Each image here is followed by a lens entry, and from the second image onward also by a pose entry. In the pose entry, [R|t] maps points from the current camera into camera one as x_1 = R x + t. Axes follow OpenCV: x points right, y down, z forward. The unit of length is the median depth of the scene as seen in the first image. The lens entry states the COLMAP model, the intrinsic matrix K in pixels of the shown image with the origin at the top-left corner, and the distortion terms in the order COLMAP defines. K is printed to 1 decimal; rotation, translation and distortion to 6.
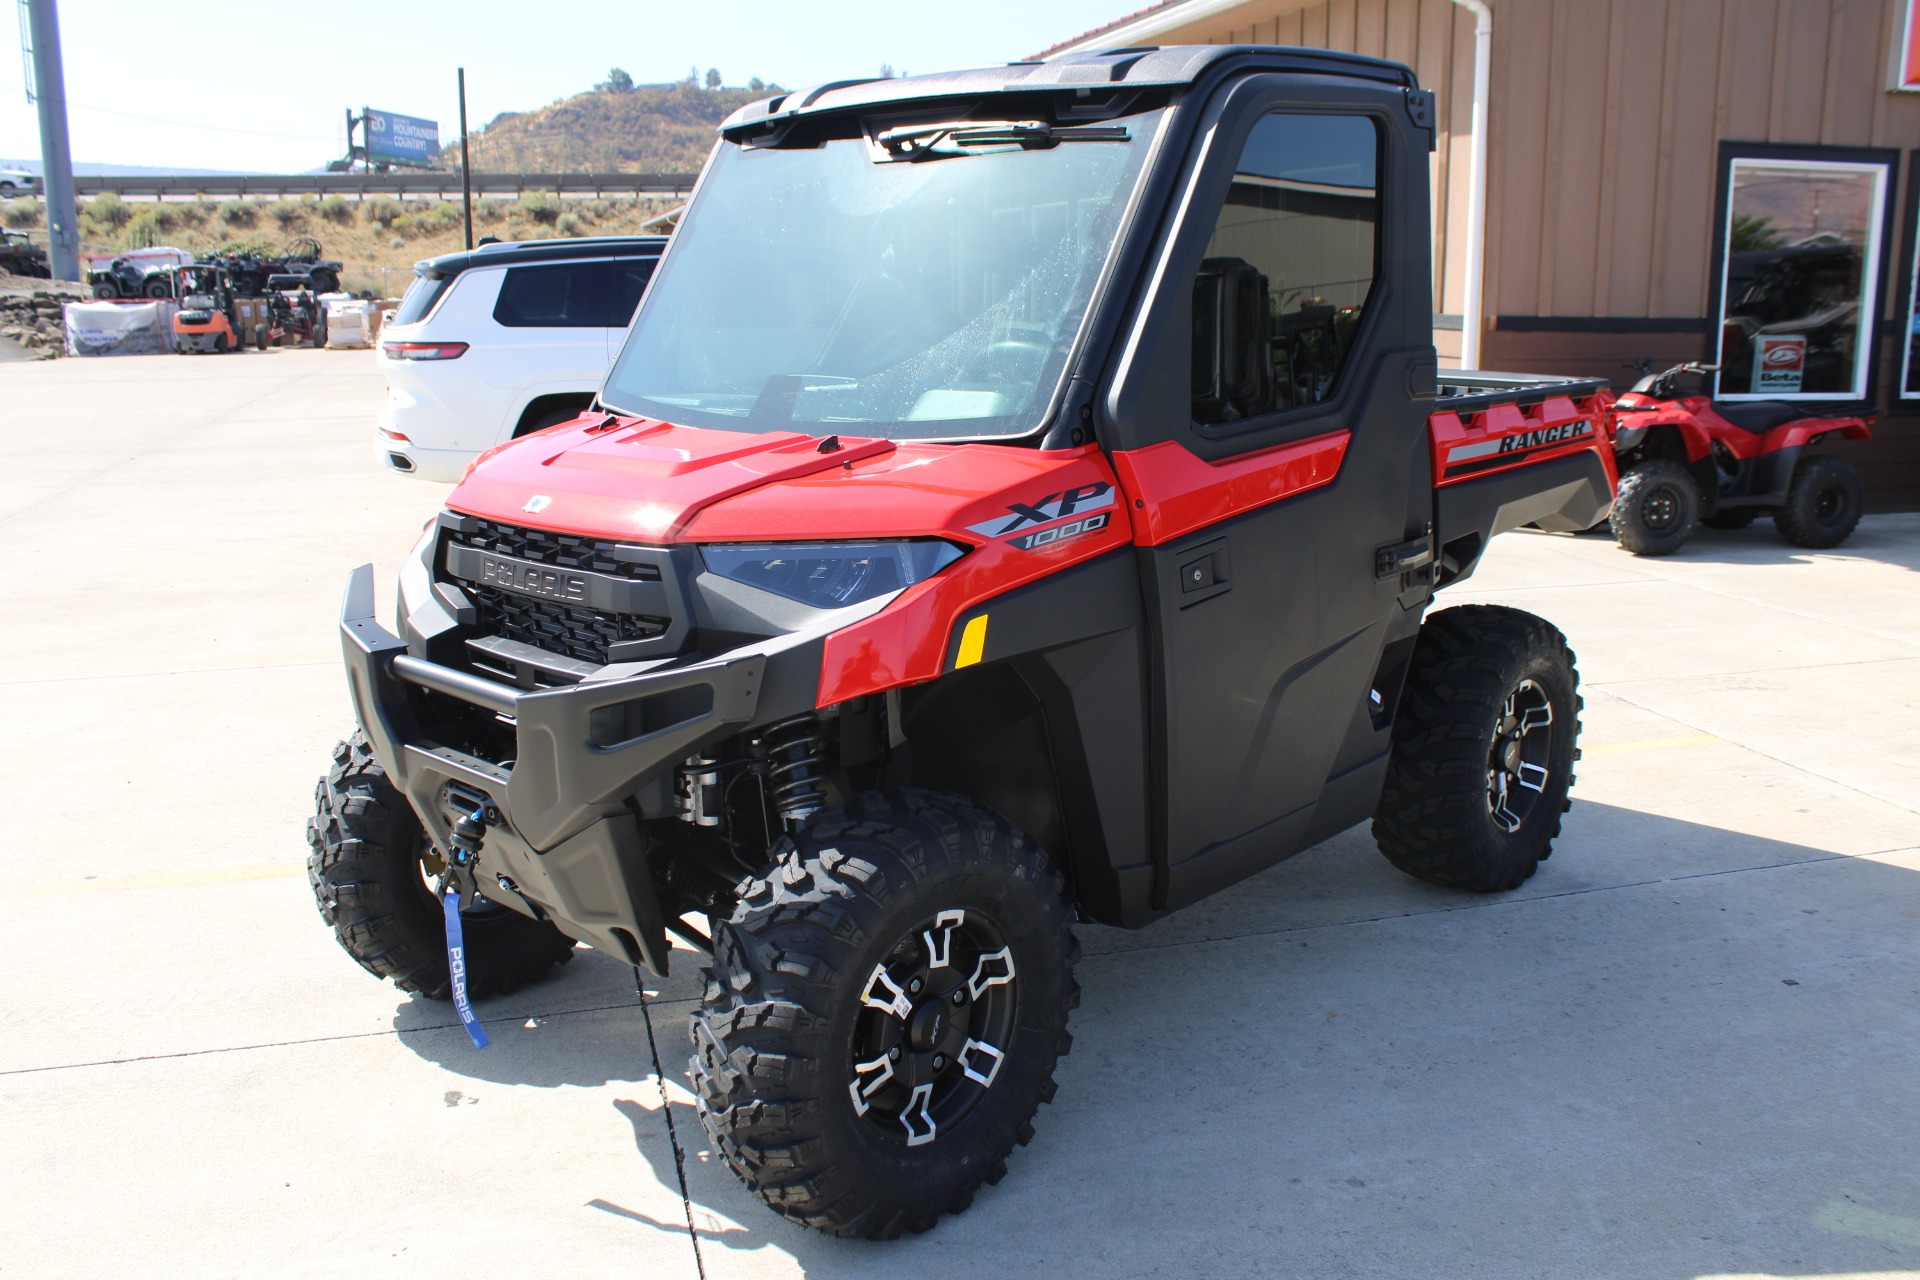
lens RADIAL K [[1666.2, 0, 968.1], [0, 1666.2, 637.4], [0, 0, 1]] dist [-0.150119, 0.131028]
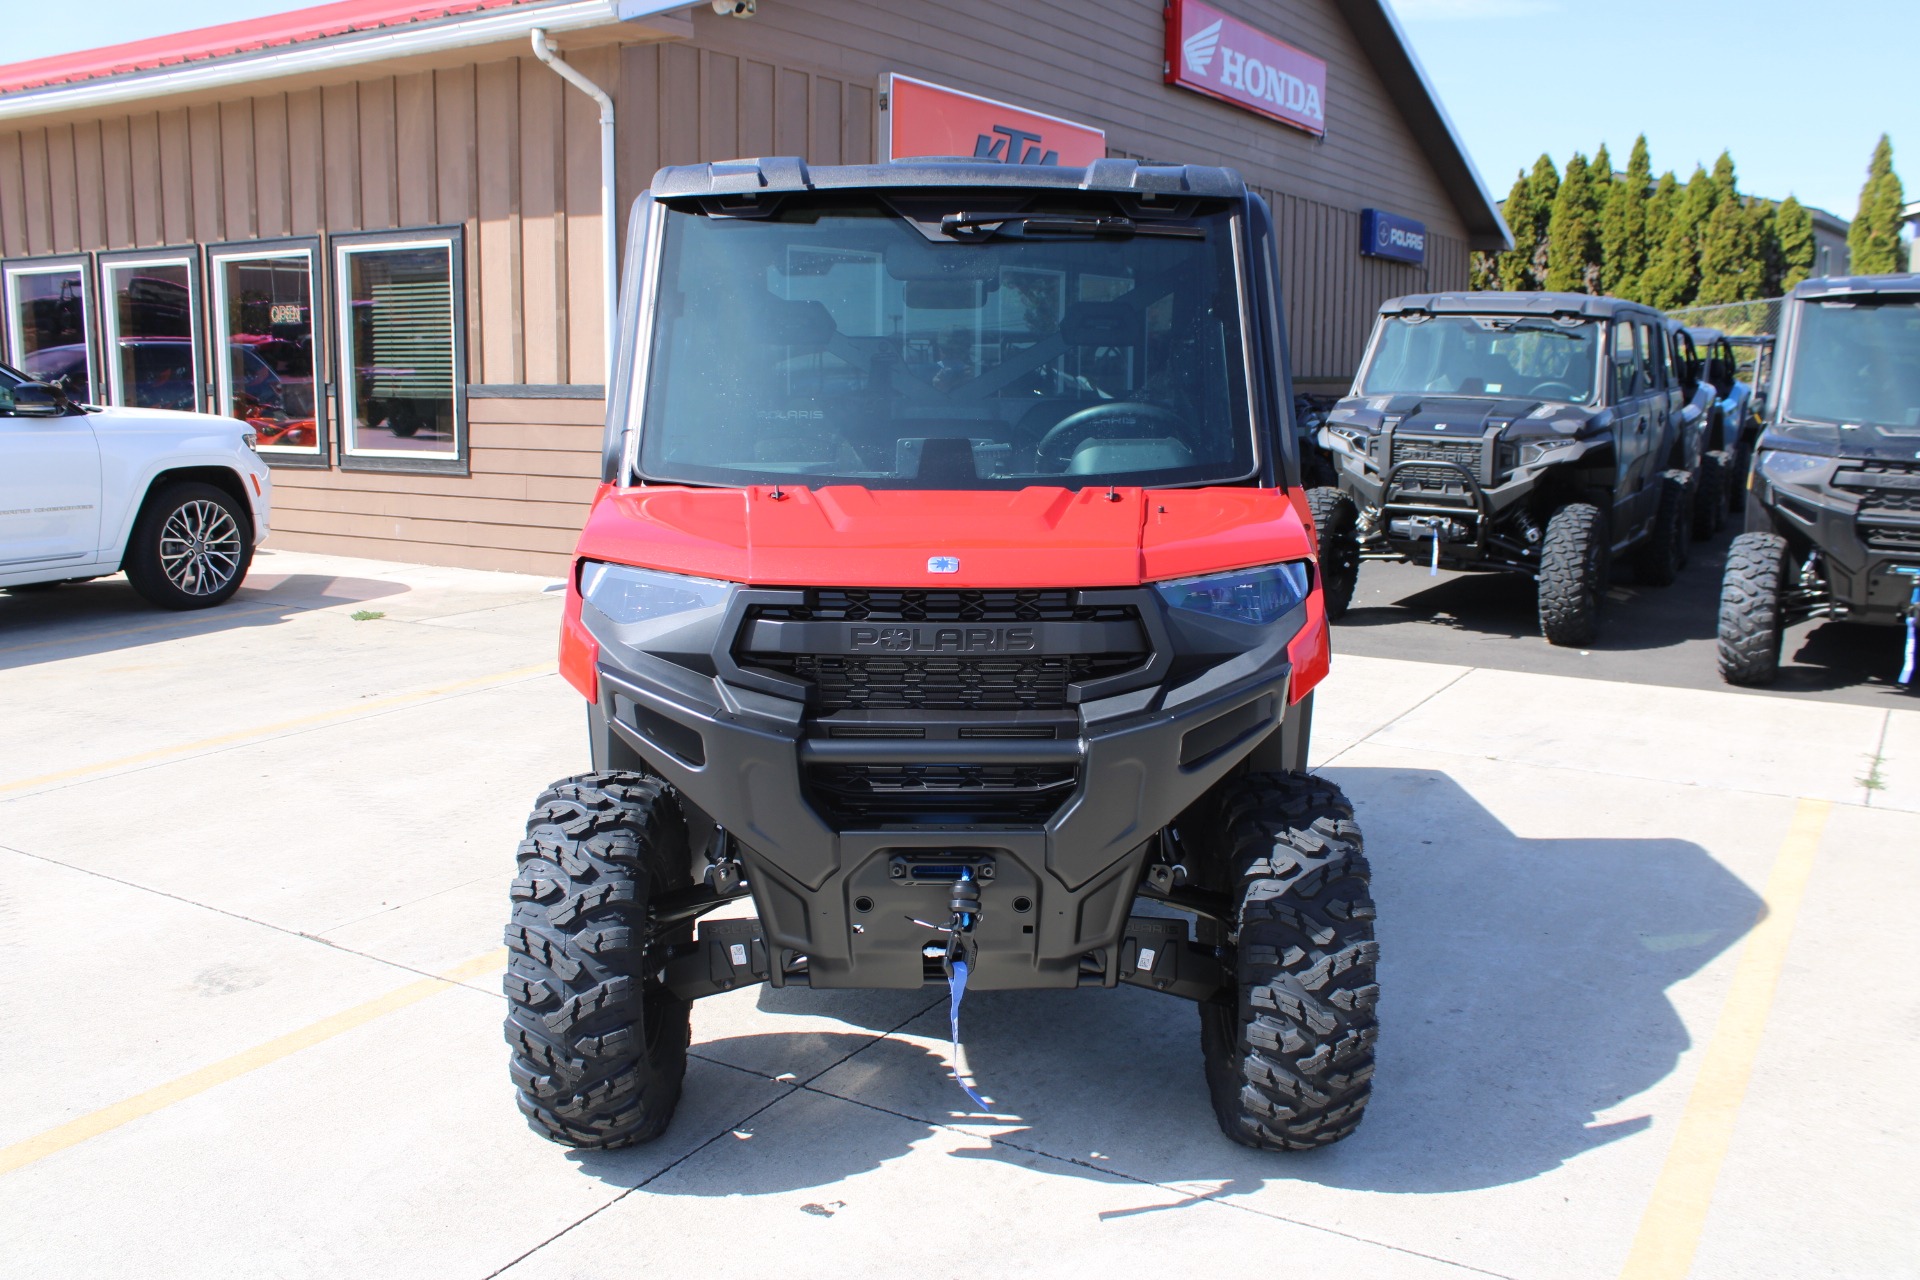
lens RADIAL K [[1666.2, 0, 962.4], [0, 1666.2, 637.9], [0, 0, 1]] dist [-0.150119, 0.131028]
pose [[0.728357, -0.110003, 0.676310, -0.039158], [0.139832, 0.990120, 0.010452, -0.001889], [-0.670778, 0.086957, 0.736543, 0.010068]]
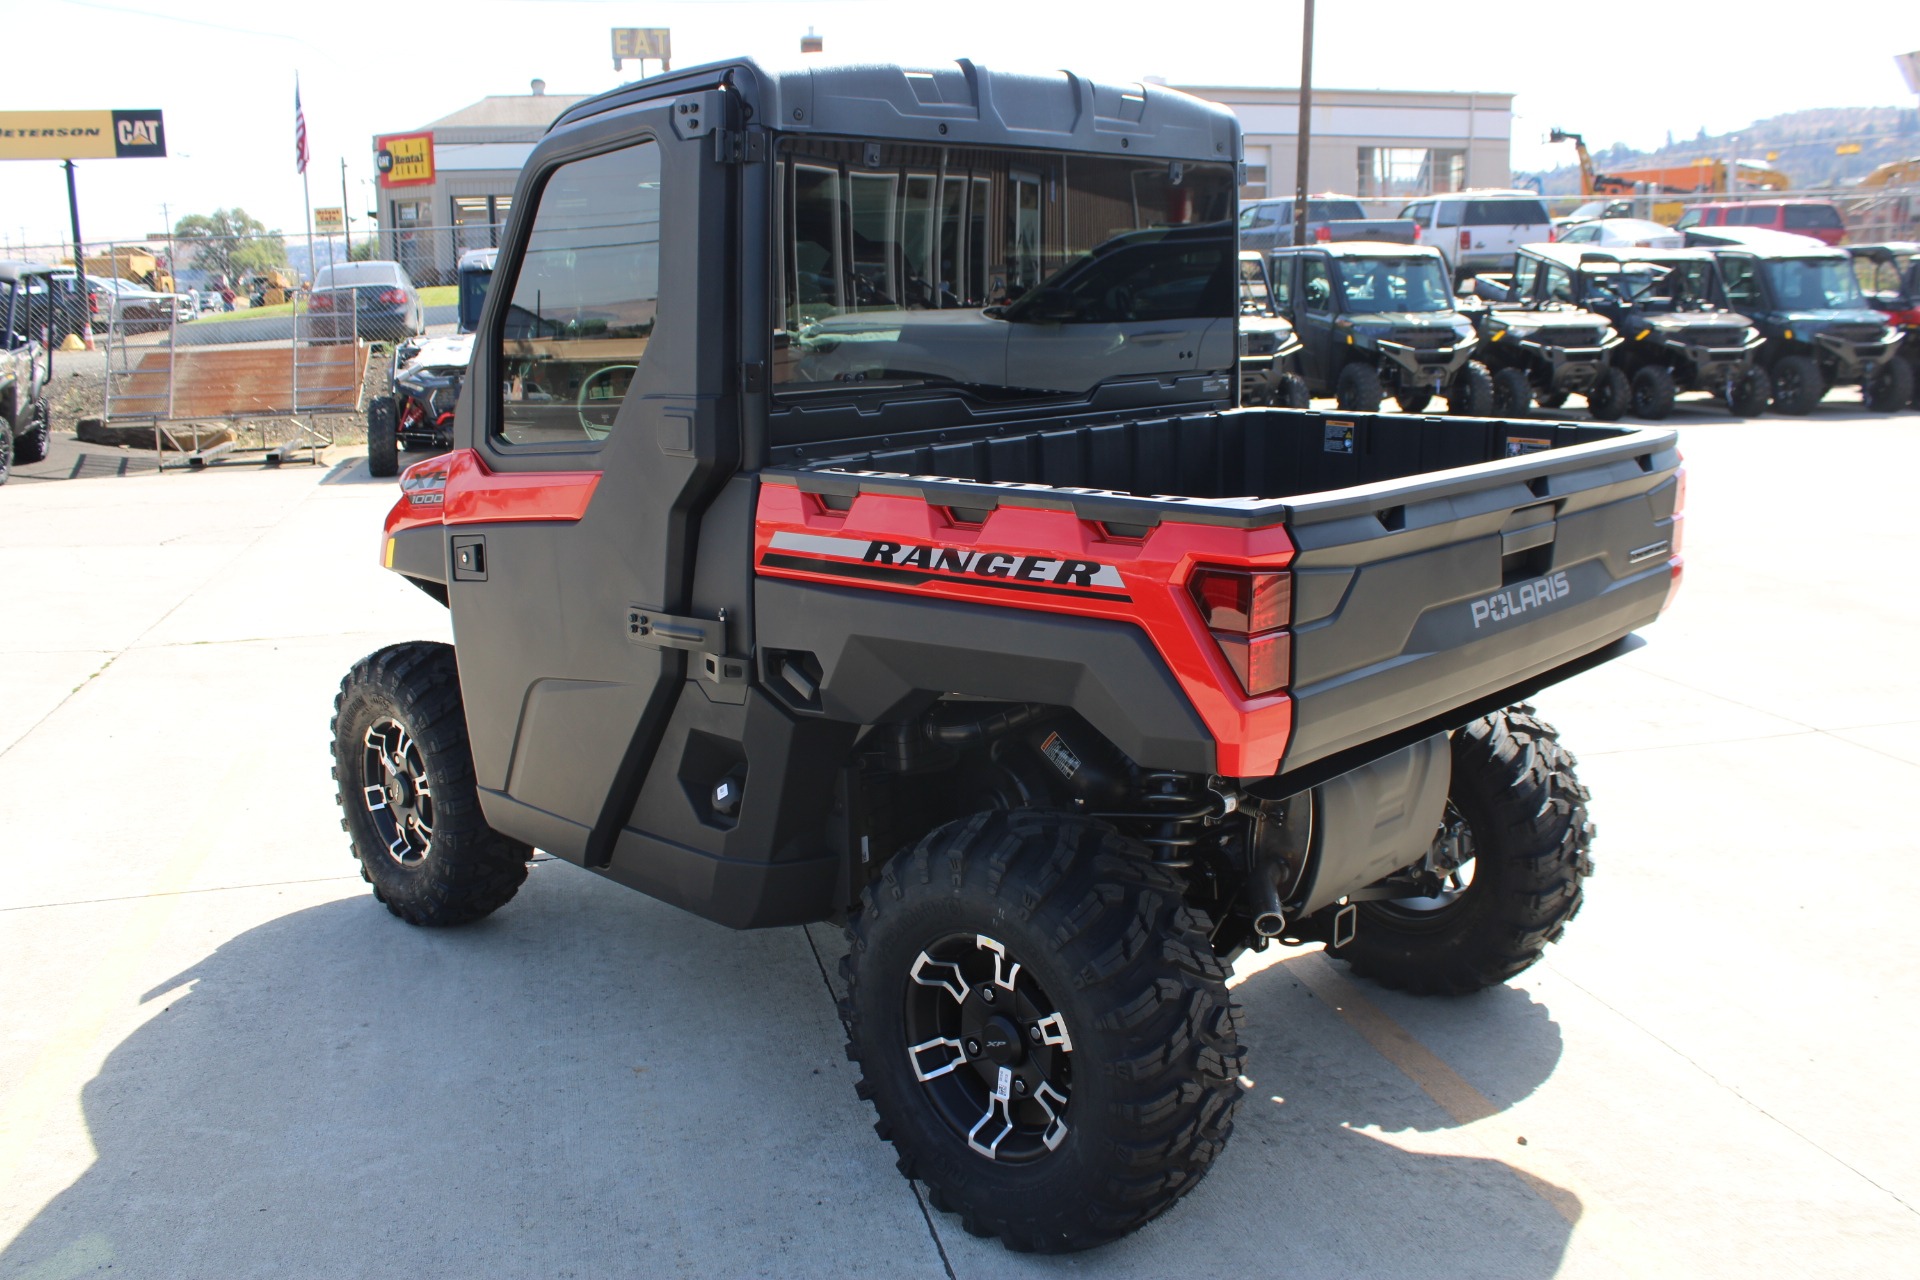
lens RADIAL K [[1666.2, 0, 975.1], [0, 1666.2, 636.4], [0, 0, 1]] dist [-0.150119, 0.131028]
pose [[-0.020835, 0.212478, -0.976944, 0.056509], [-0.193169, 0.957888, 0.212453, -0.013316], [0.980944, 0.193142, 0.021087, 0.057077]]
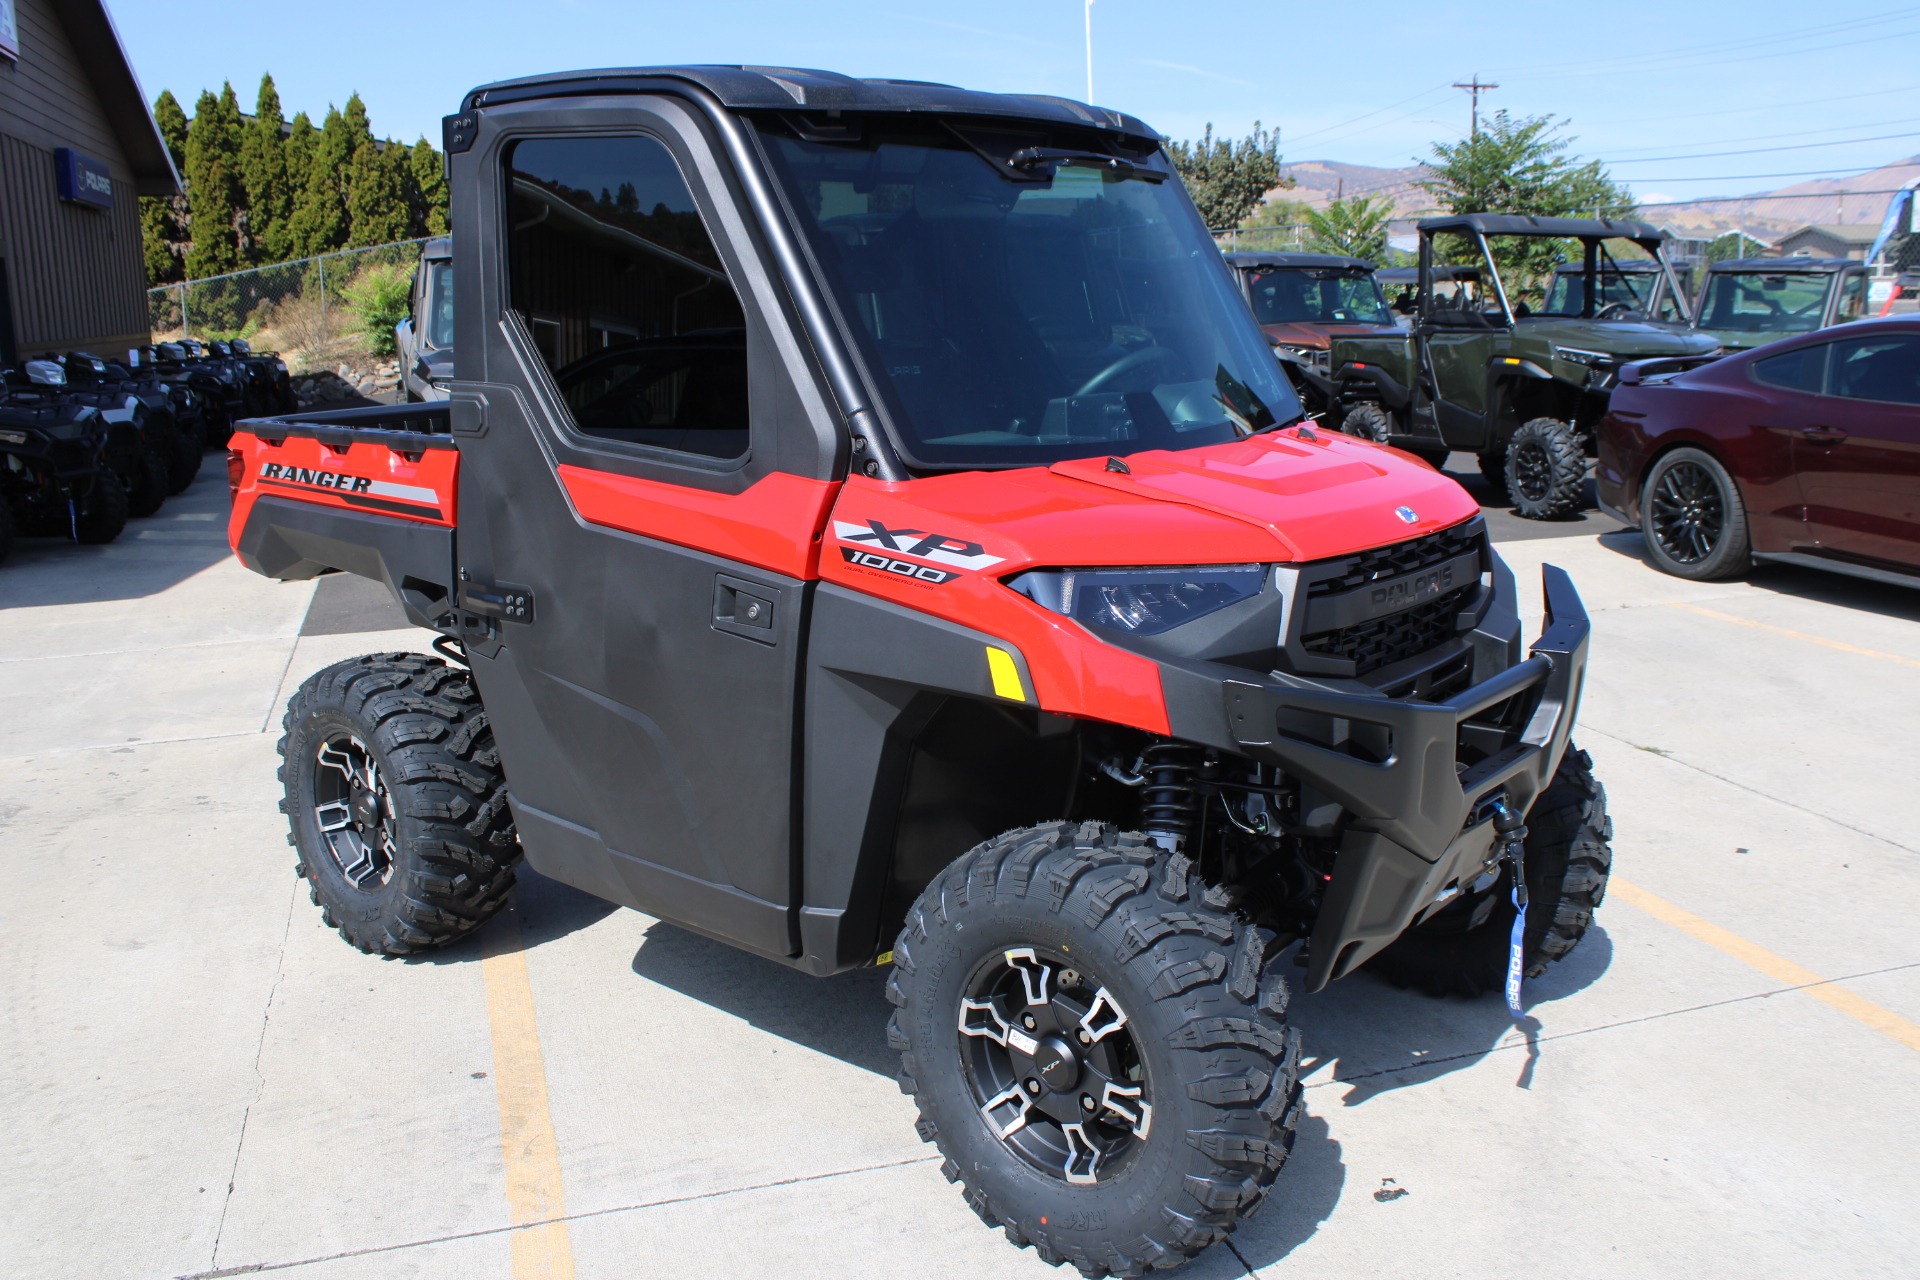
lens RADIAL K [[1666.2, 0, 959.4], [0, 1666.2, 641.2], [0, 0, 1]] dist [-0.150119, 0.131028]
pose [[-0.040686, -0.207795, 0.977326, -0.051540], [0.234372, 0.948861, 0.211500, -0.011747], [-0.971295, 0.237663, 0.010096, 0.052573]]
